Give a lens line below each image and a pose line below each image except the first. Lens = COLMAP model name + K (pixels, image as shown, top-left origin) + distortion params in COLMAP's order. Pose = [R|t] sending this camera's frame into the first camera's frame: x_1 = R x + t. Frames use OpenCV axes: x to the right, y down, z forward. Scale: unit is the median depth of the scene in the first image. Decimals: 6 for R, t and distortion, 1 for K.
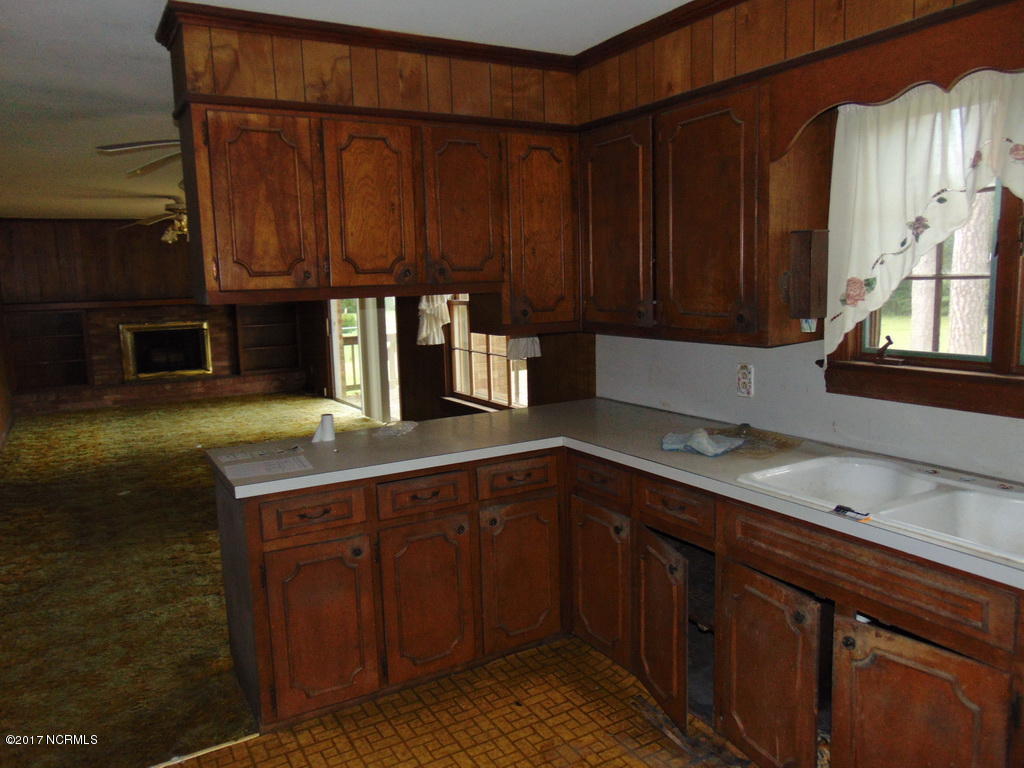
lens RADIAL K [[762.2, 0, 512.0], [0, 762.2, 384.0], [0, 0, 1]] dist [0.003399, 0.008717]
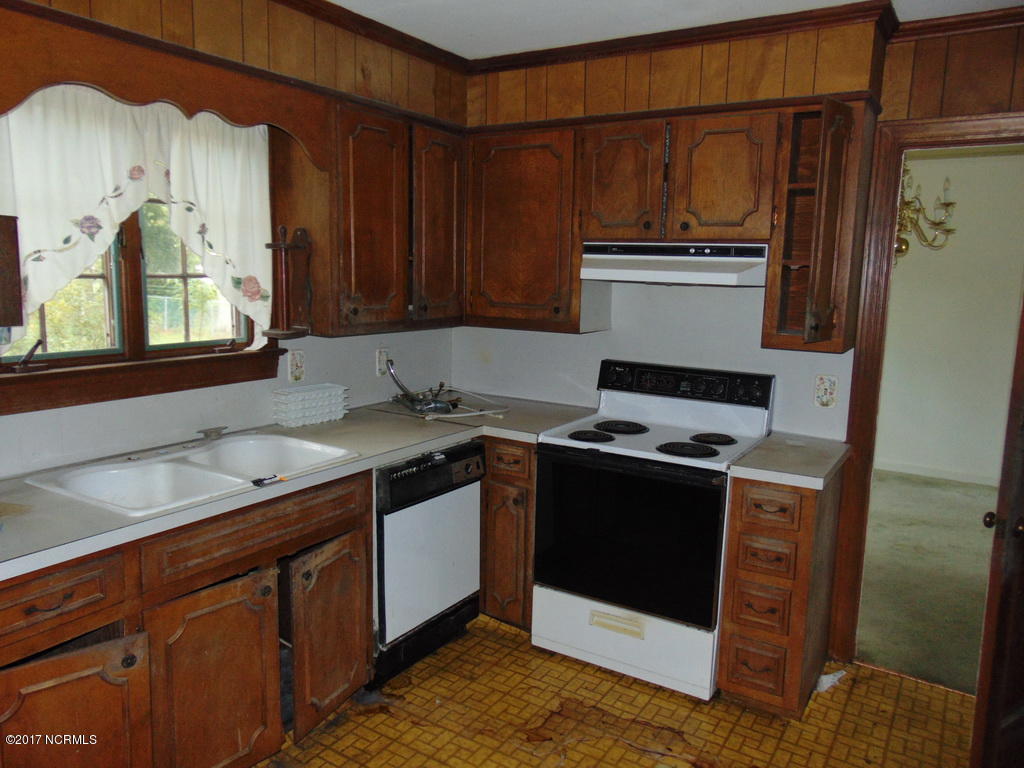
lens RADIAL K [[762.2, 0, 512.0], [0, 762.2, 384.0], [0, 0, 1]] dist [0.003399, 0.008717]
pose [[-0.463682, -0.117980, 0.878111, -0.322837], [0.113255, 0.975072, 0.190811, -0.067976], [-0.878733, 0.187926, -0.438762, 0.509816]]
